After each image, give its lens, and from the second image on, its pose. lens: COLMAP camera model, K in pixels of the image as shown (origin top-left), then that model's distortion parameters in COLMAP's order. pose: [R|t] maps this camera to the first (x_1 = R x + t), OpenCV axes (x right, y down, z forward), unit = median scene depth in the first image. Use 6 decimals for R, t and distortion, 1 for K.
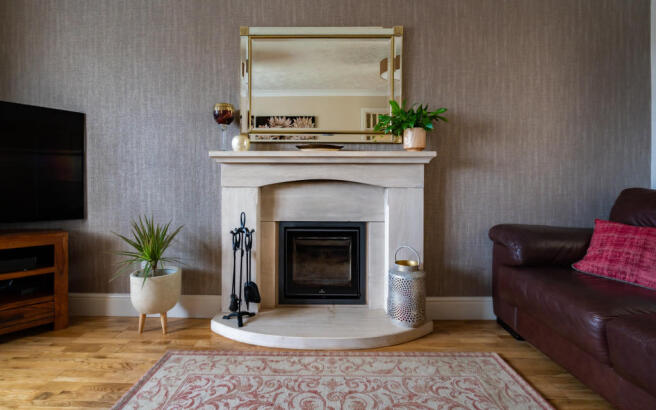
lens RADIAL K [[296.6, 0, 302.5], [0, 296.6, 198.3], [0, 0, 1]] dist [-0.005181, 0.001172]
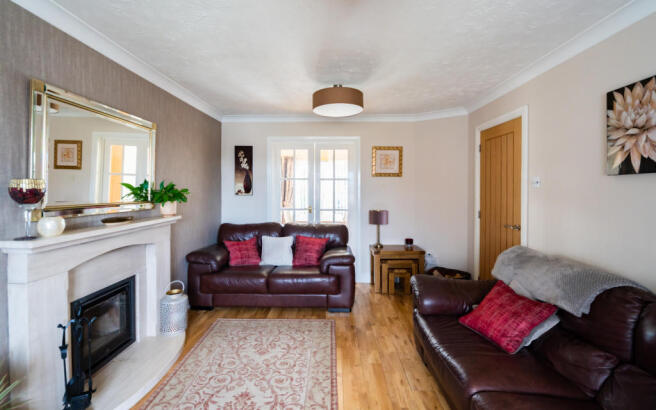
lens RADIAL K [[296.6, 0, 332.9], [0, 296.6, 186.0], [0, 0, 1]] dist [-0.005181, 0.001172]
pose [[-0.019108, -0.006461, 0.999797, -1.051553], [0.014378, 0.999874, 0.006737, -0.289546], [-0.999714, 0.014504, -0.019013, 0.191454]]
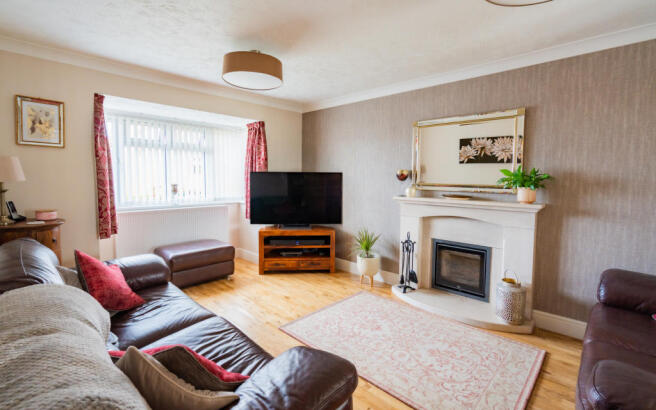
lens RADIAL K [[296.6, 0, 326.3], [0, 296.6, 199.7], [0, 0, 1]] dist [-0.005181, 0.001172]
pose [[0.733872, 0.052060, -0.677290, 0.607982], [0.000187, 0.997043, 0.076841, -0.271076], [0.679288, -0.056518, 0.731692, -0.610857]]
